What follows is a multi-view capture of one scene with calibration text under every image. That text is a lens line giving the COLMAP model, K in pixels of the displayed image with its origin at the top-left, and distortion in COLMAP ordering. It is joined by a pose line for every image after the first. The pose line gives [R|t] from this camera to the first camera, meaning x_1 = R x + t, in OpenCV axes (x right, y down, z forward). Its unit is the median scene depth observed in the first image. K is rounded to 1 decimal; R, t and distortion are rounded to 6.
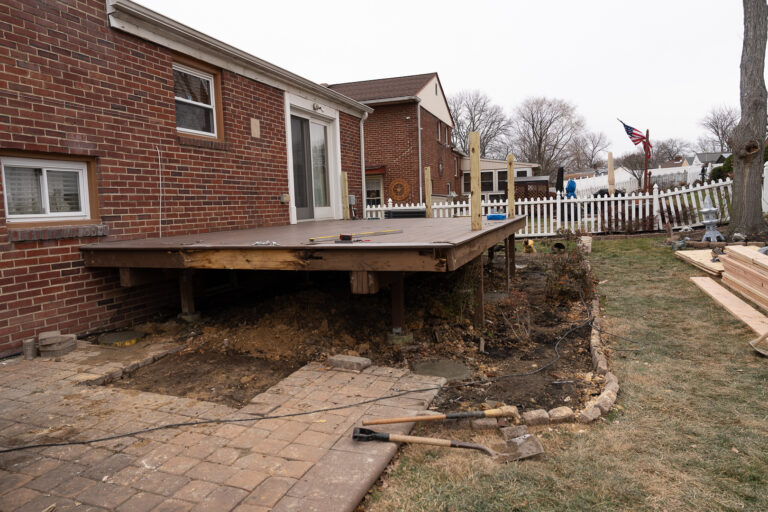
lens RADIAL K [[515.6, 0, 381.4], [0, 515.6, 252.5], [0, 0, 1]] dist [0.001837, 0.002806]
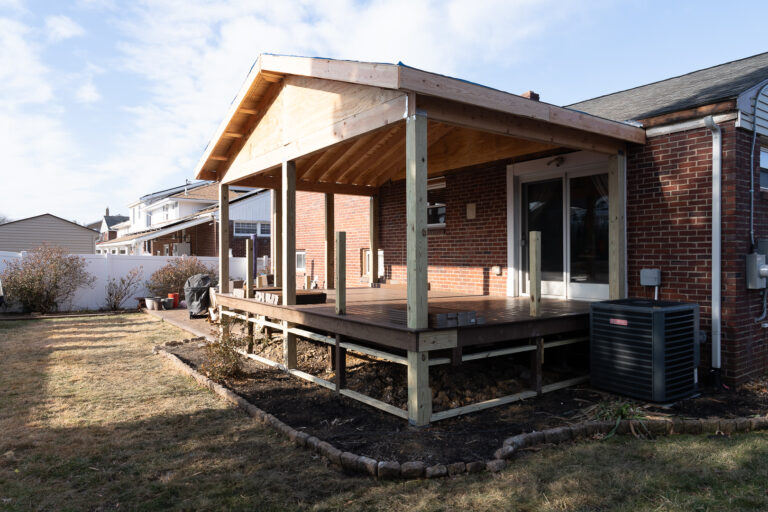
lens RADIAL K [[515.6, 0, 388.3], [0, 515.6, 256.4], [0, 0, 1]] dist [0.001837, 0.002806]
pose [[-0.558265, 0.039283, -0.828732, 0.846917], [-0.053186, 0.995129, 0.082999, -0.220360], [0.827956, 0.090412, -0.553457, 1.479134]]
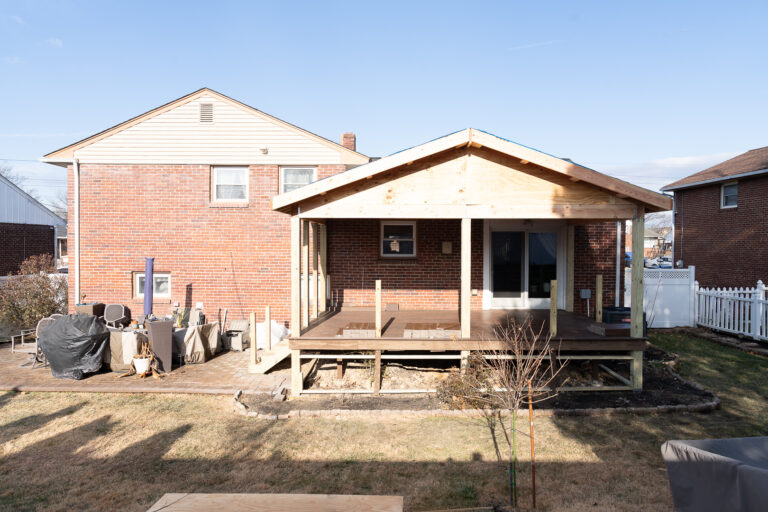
lens RADIAL K [[515.6, 0, 387.1], [0, 515.6, 255.9], [0, 0, 1]] dist [0.001837, 0.002806]
pose [[0.338062, 0.059459, -0.939244, 1.164681], [-0.102046, 0.994434, 0.026224, -0.233152], [0.935575, 0.086980, 0.342248, 0.274903]]
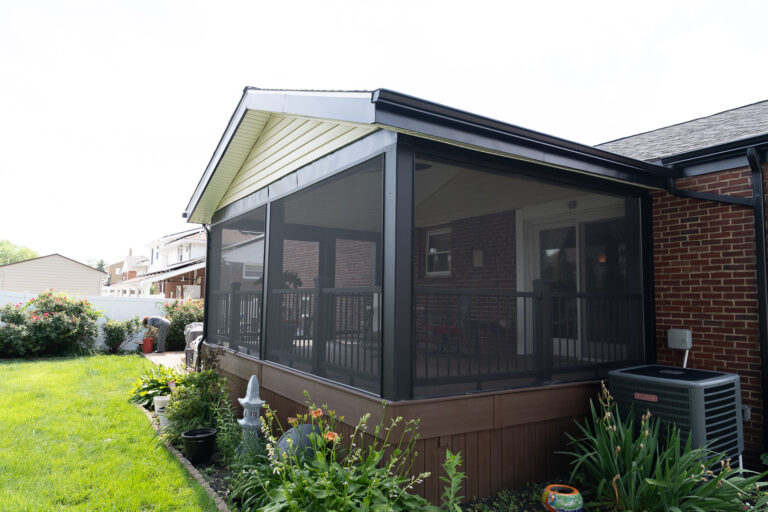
lens RADIAL K [[515.6, 0, 386.0], [0, 515.6, 253.4], [0, 0, 1]] dist [0.001837, 0.002806]
pose [[-0.598154, -0.045045, -0.800114, 0.743112], [-0.068952, 0.997609, -0.004616, -0.227919], [0.798410, 0.052408, -0.599830, 1.469370]]
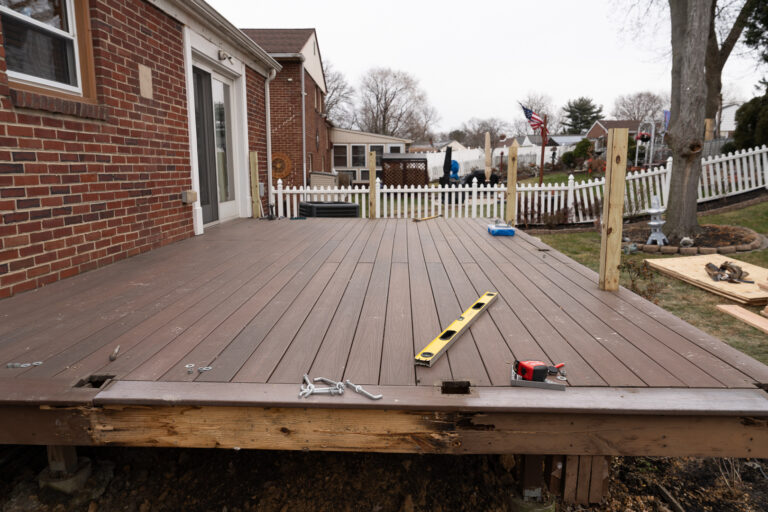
lens RADIAL K [[515.6, 0, 382.3], [0, 515.6, 252.7], [0, 0, 1]] dist [0.001837, 0.002806]
pose [[0.948595, -0.017191, 0.316024, -0.172796], [-0.003509, 0.997891, 0.064816, -0.082984], [-0.316472, -0.062593, 0.946535, 0.332044]]
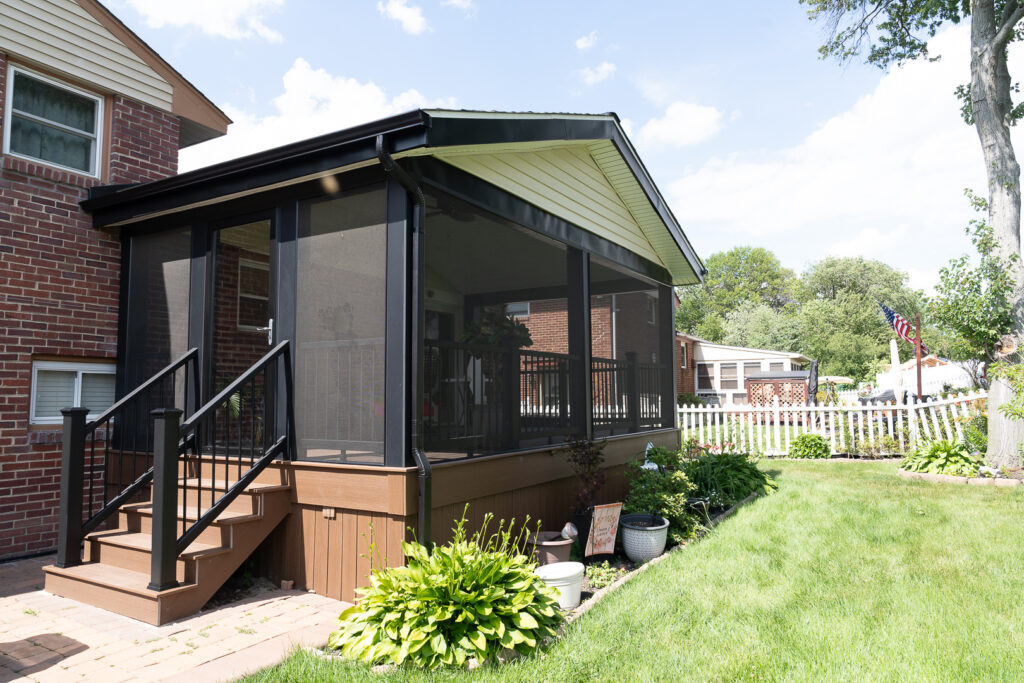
lens RADIAL K [[687.5, 0, 507.9], [0, 687.5, 342.0], [0, 0, 1]] dist [0.001837, 0.002806]
pose [[0.982941, 0.012471, -0.183497, 0.255211], [-0.043792, 0.984874, -0.167645, -0.017659], [0.178630, 0.172821, 0.968620, -0.102776]]
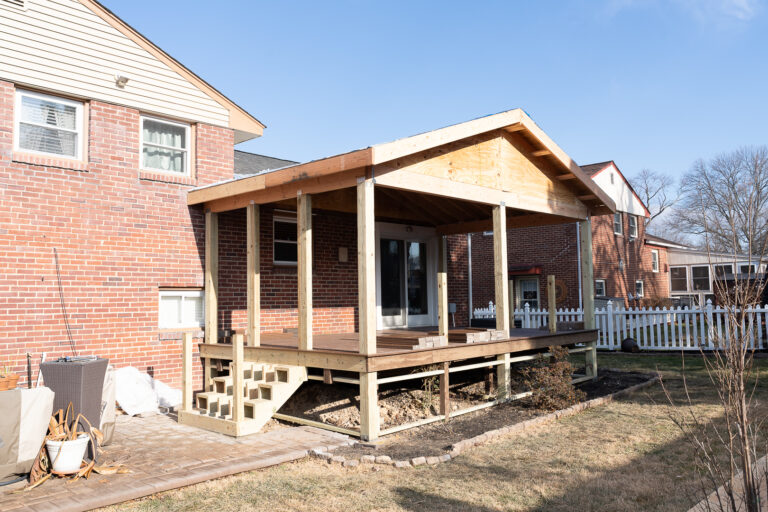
lens RADIAL K [[637.6, 0, 383.4], [0, 637.6, 259.5], [0, 0, 1]] dist [0.001770, -0.000868]
pose [[0.922142, -0.003457, -0.386835, 0.446712], [-0.052258, 0.989681, -0.133419, -0.022992], [0.383305, 0.143247, 0.912446, -0.390406]]
